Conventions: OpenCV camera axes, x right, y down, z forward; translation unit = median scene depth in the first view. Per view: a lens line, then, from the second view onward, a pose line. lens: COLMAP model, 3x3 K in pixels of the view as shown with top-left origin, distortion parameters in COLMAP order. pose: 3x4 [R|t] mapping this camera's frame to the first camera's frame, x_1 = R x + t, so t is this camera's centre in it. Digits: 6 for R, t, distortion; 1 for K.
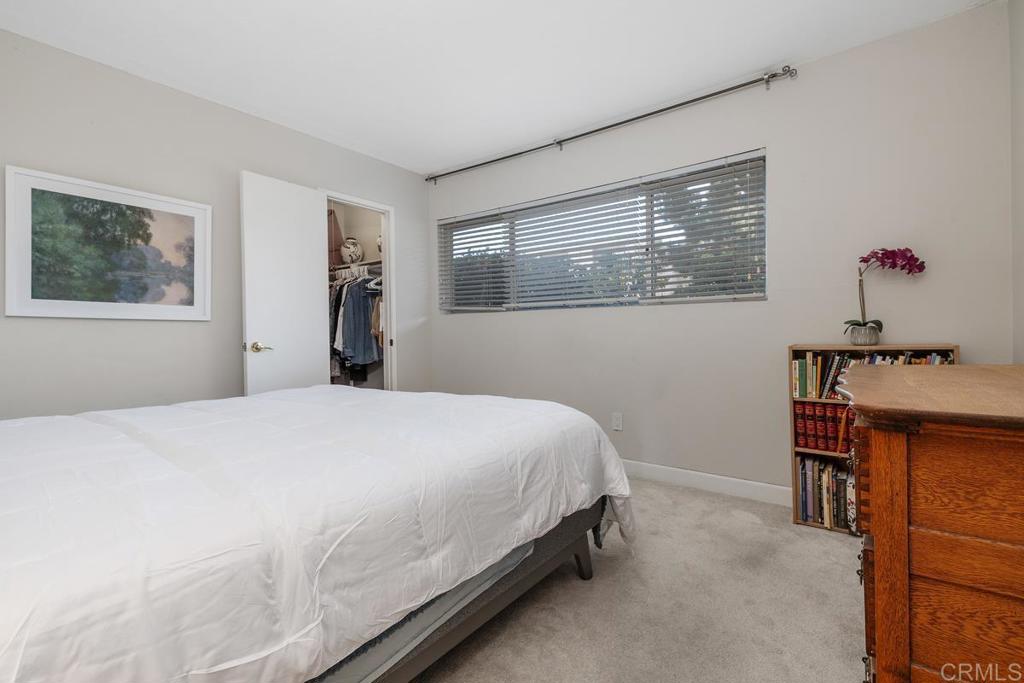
lens RADIAL K [[451.6, 0, 521.4], [0, 451.6, 330.0], [0, 0, 1]] dist [0.003009, 0.000589]
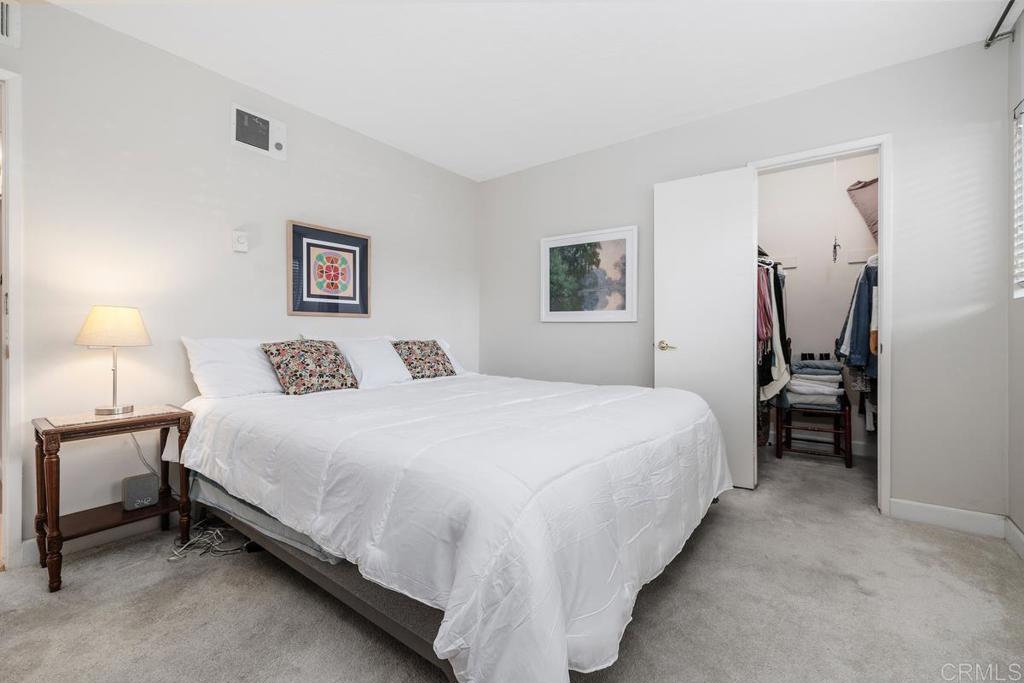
lens RADIAL K [[432.7, 0, 514.1], [0, 432.7, 338.0], [0, 0, 1]] dist [0.000830, 0.000189]
pose [[0.001337, 0.019940, -0.999800, 0.498664], [0.003917, 0.999793, 0.019945, -0.001618], [0.999991, -0.003943, 0.001259, 0.739974]]
